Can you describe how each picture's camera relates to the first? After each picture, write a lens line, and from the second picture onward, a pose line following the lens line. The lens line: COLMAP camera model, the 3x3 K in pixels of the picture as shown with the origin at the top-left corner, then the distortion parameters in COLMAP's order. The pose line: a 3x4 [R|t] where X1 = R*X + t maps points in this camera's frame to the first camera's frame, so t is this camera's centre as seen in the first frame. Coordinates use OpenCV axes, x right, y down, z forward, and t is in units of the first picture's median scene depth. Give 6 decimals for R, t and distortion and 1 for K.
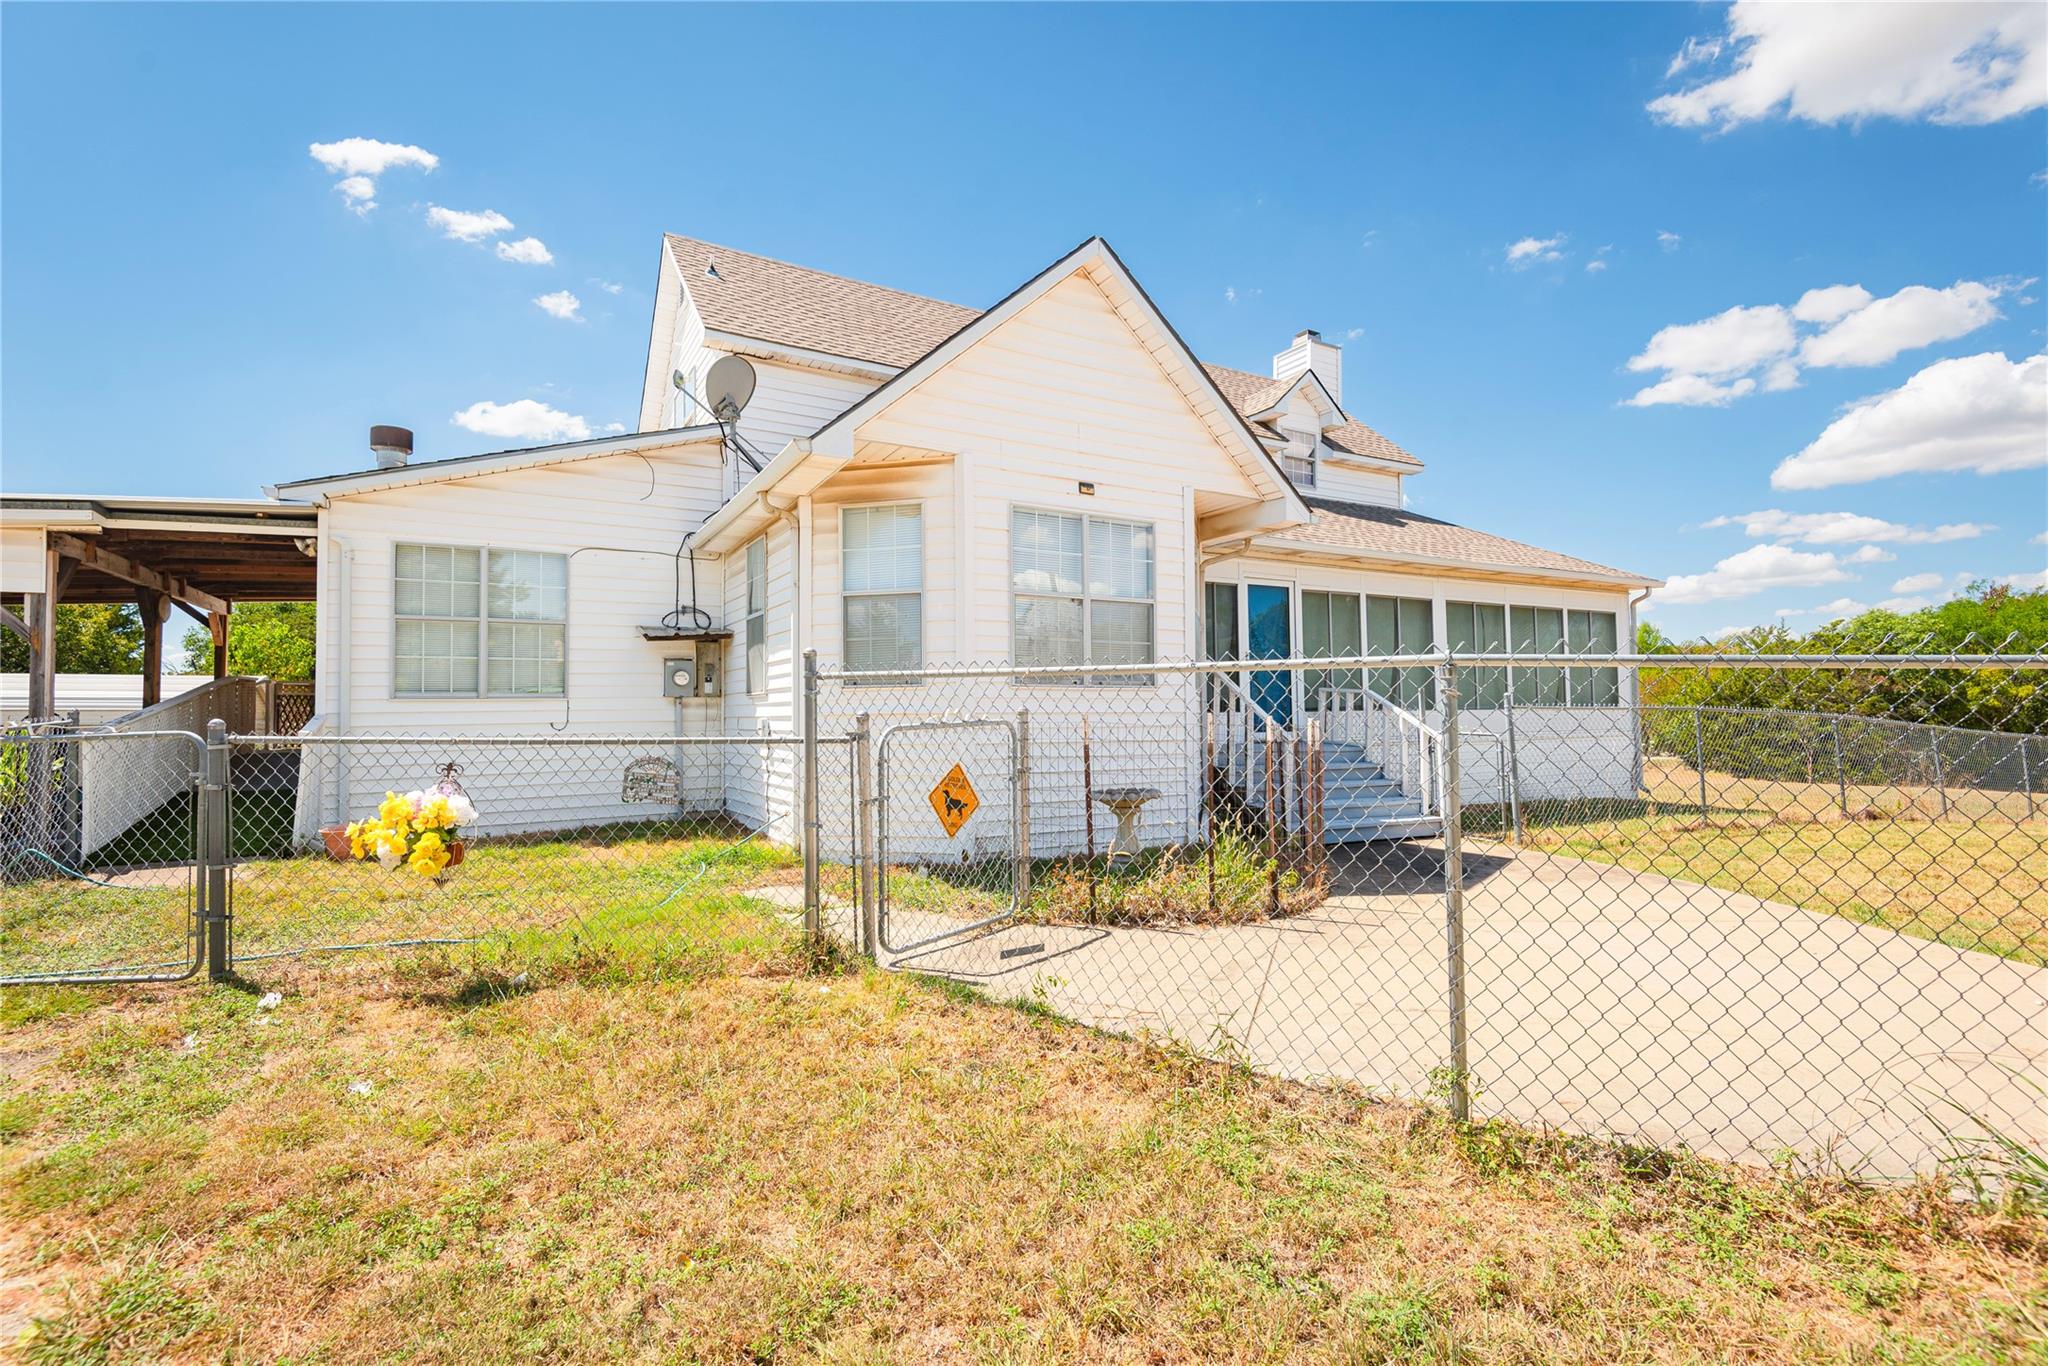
lens RADIAL K [[920.1, 0, 1014.3], [0, 920.1, 683.9], [0, 0, 1]] dist [0.008237, -0.004494]
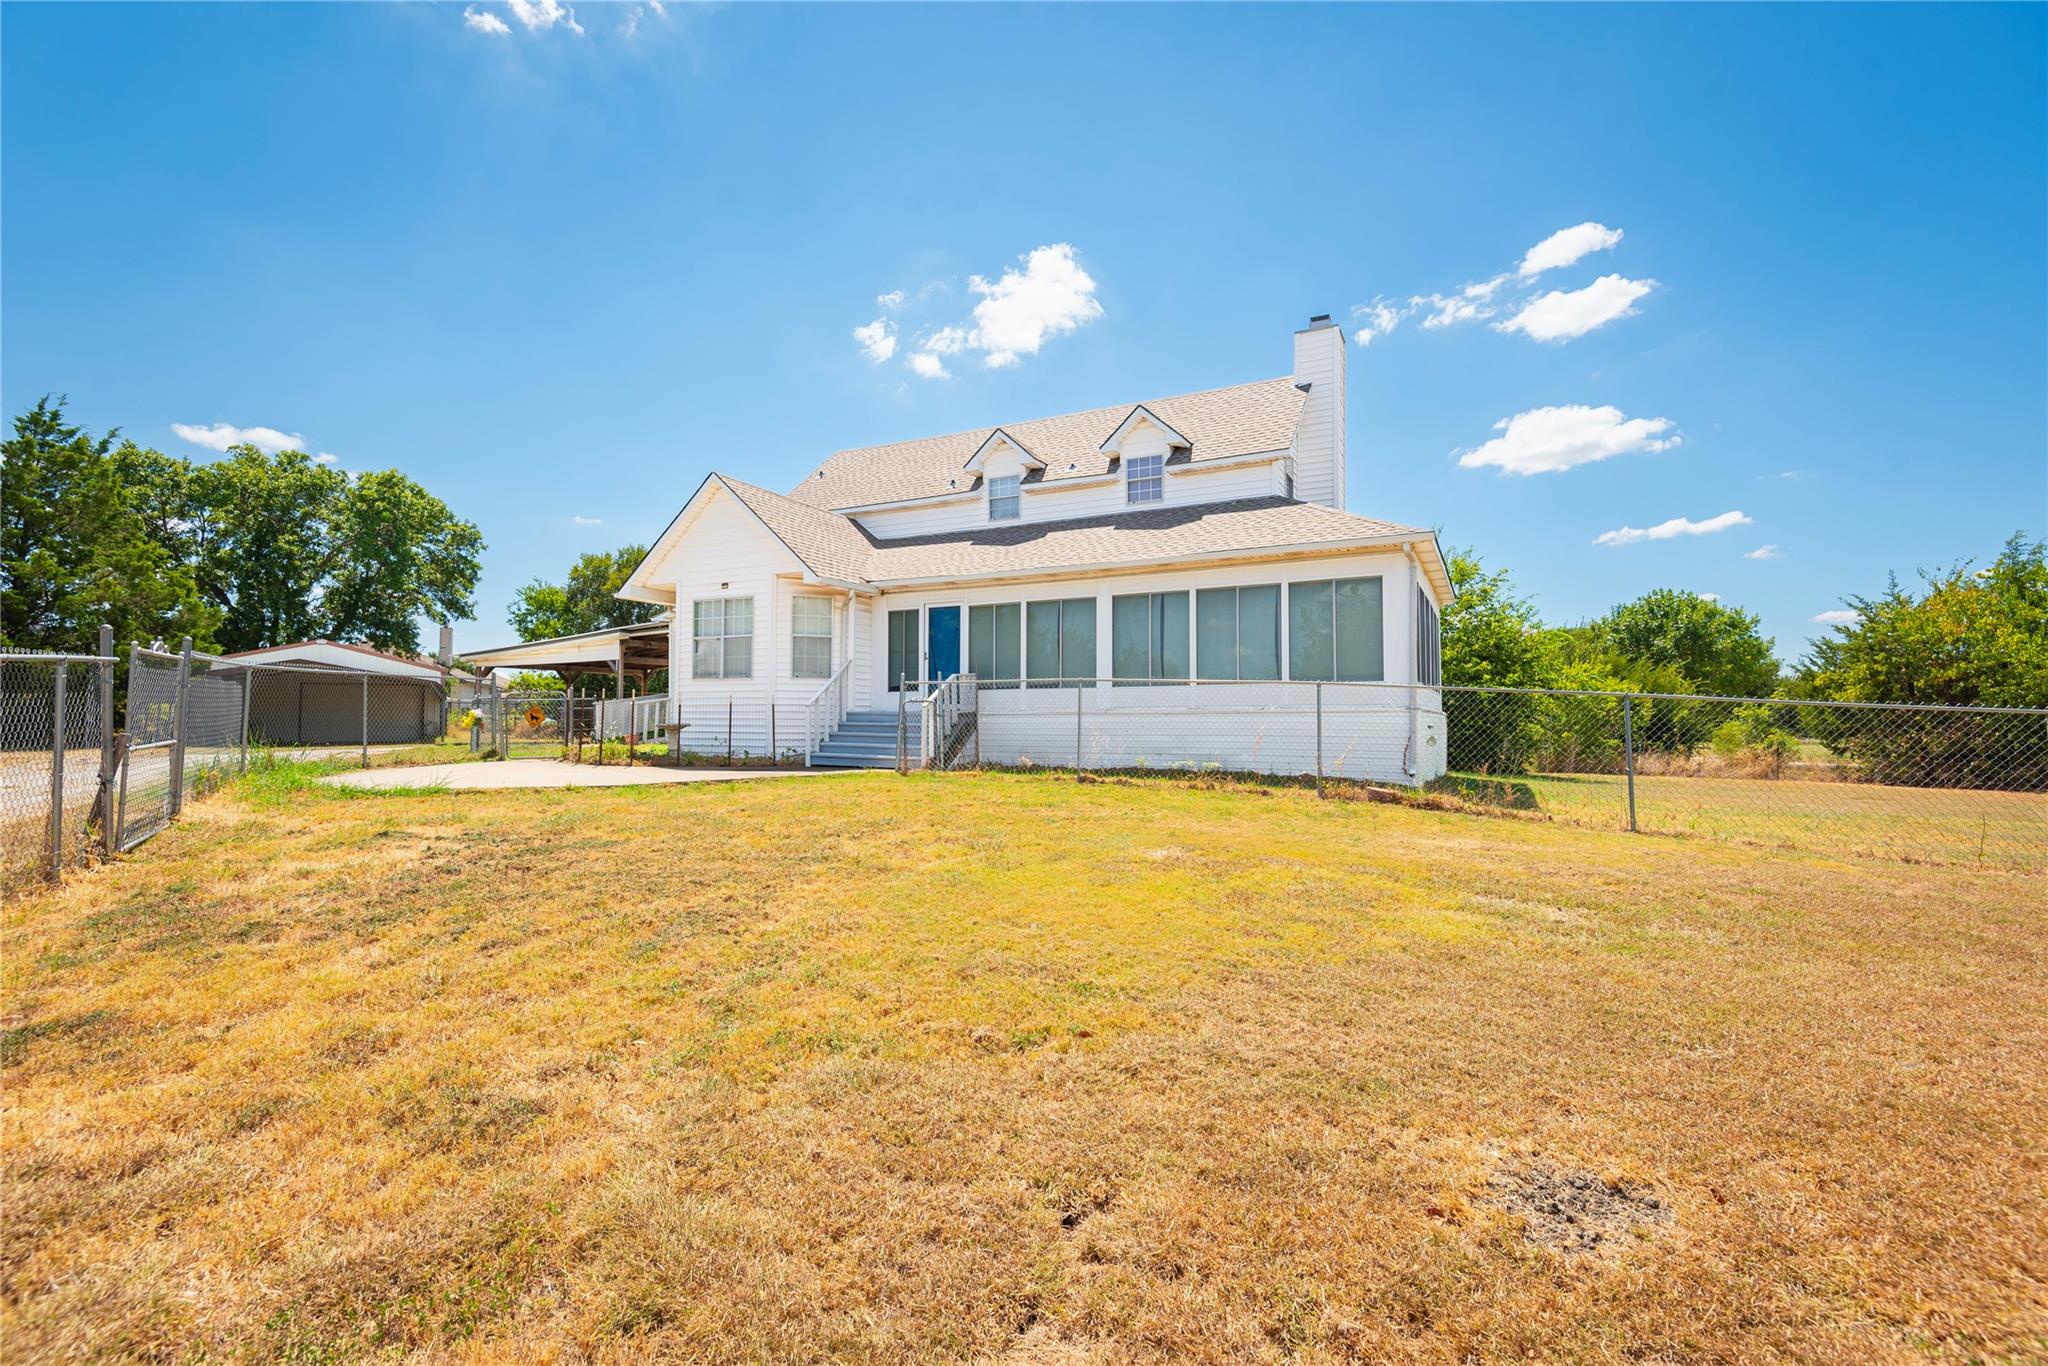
lens RADIAL K [[920.1, 0, 1029.9], [0, 920.1, 685.8], [0, 0, 1]] dist [0.008237, -0.004494]
pose [[0.559042, -0.024606, -0.828774, 1.478440], [0.022331, 0.999644, -0.014616, 0.043104], [0.828838, -0.010336, 0.559393, 0.258886]]
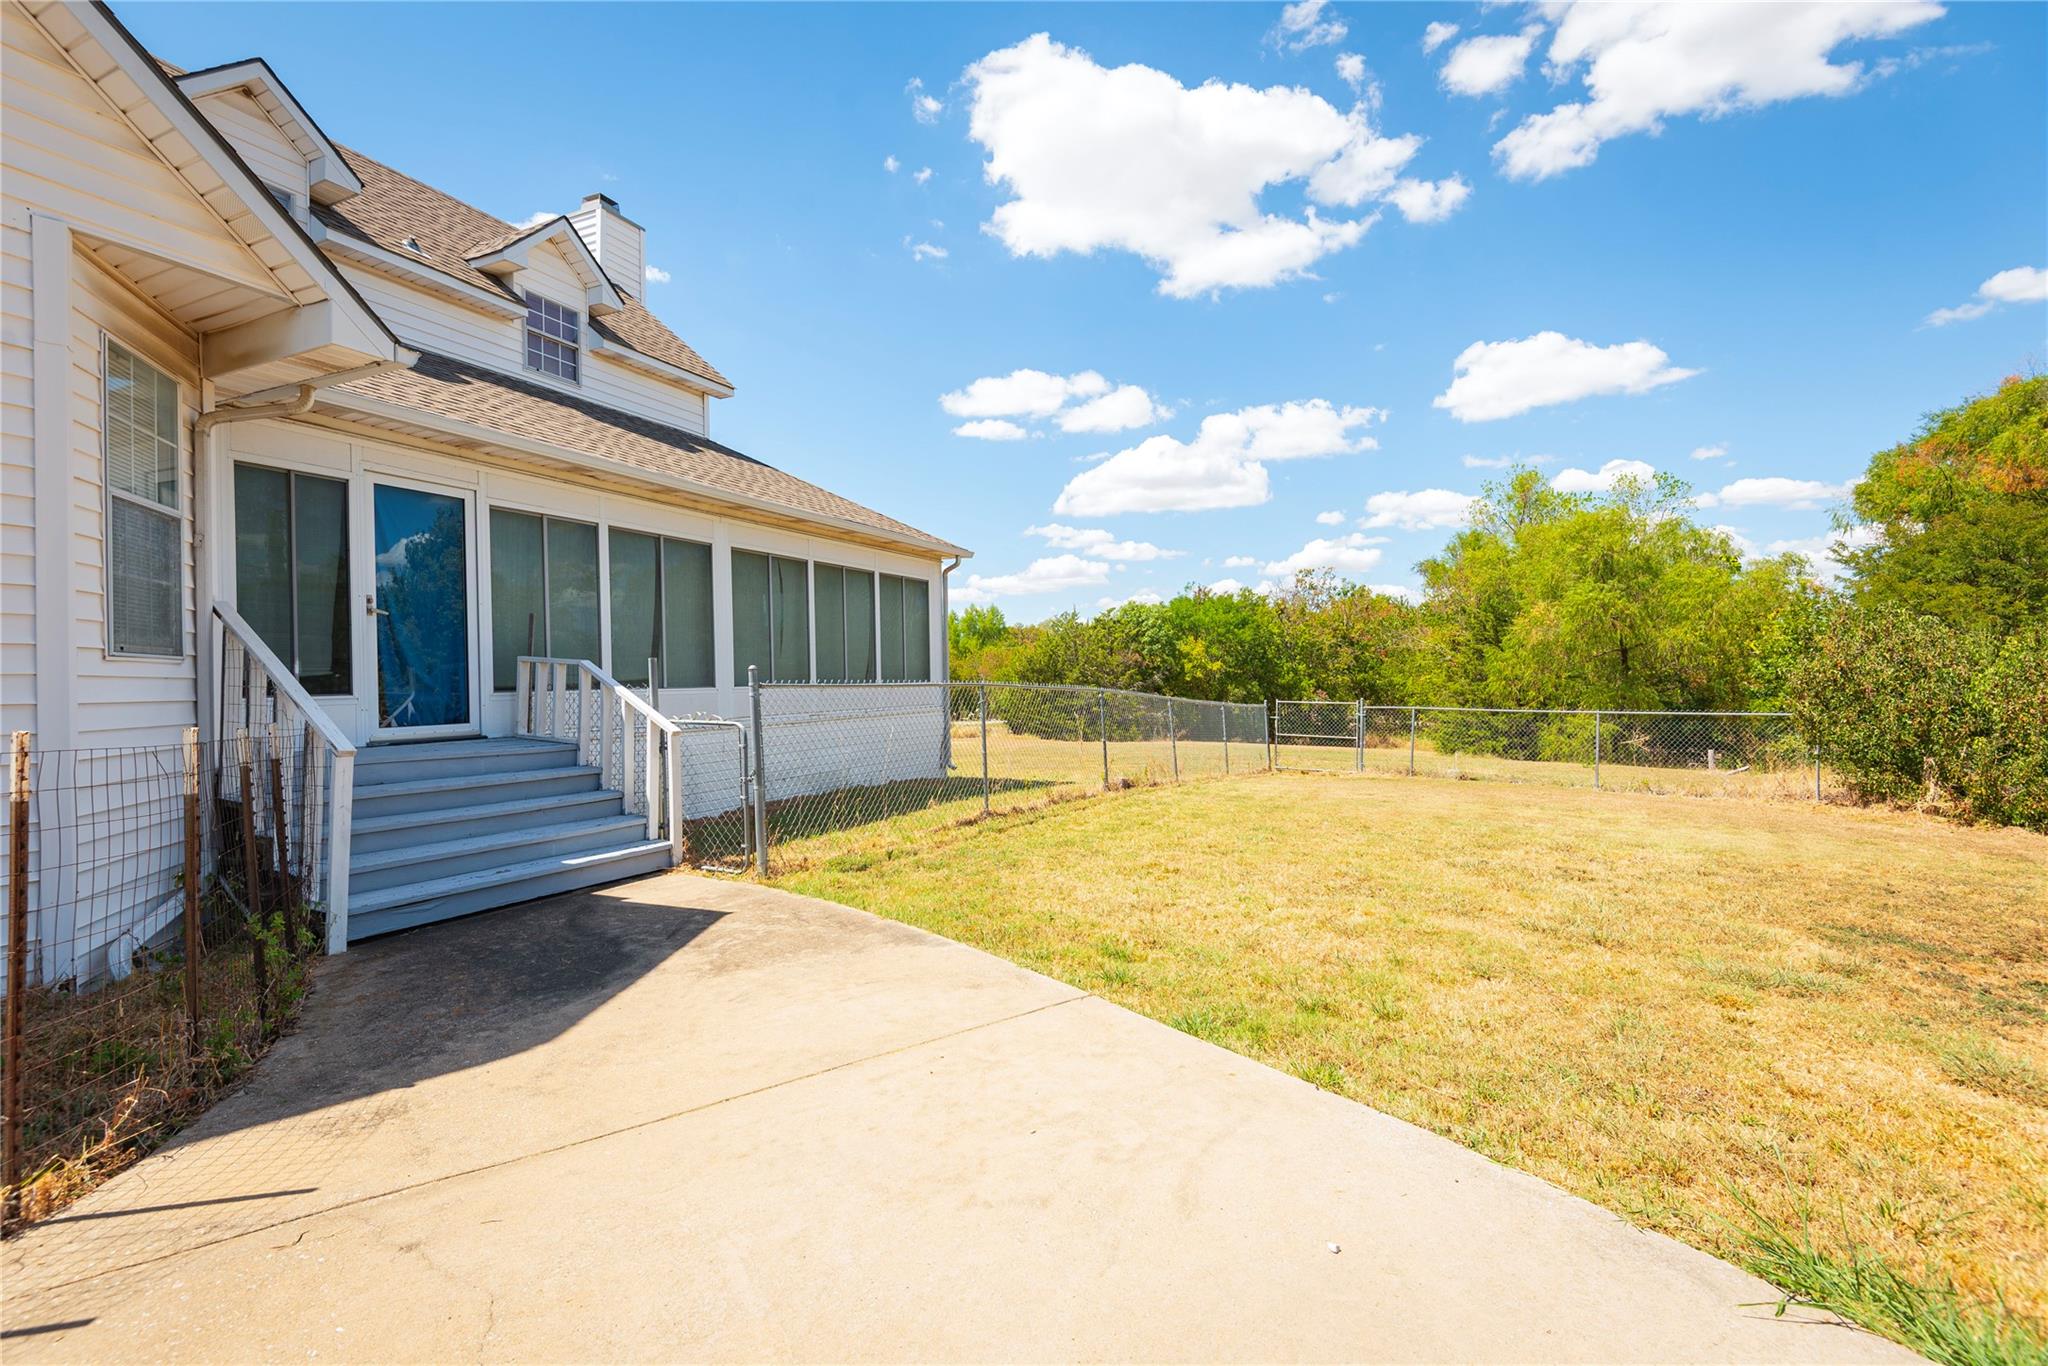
lens RADIAL K [[920.1, 0, 1038.5], [0, 920.1, 676.5], [0, 0, 1]] dist [0.008237, -0.004494]
pose [[0.796914, 0.000684, 0.604093, 0.215872], [-0.015368, 0.999699, 0.019141, 0.000193], [-0.603897, -0.024537, 0.796684, 0.228462]]
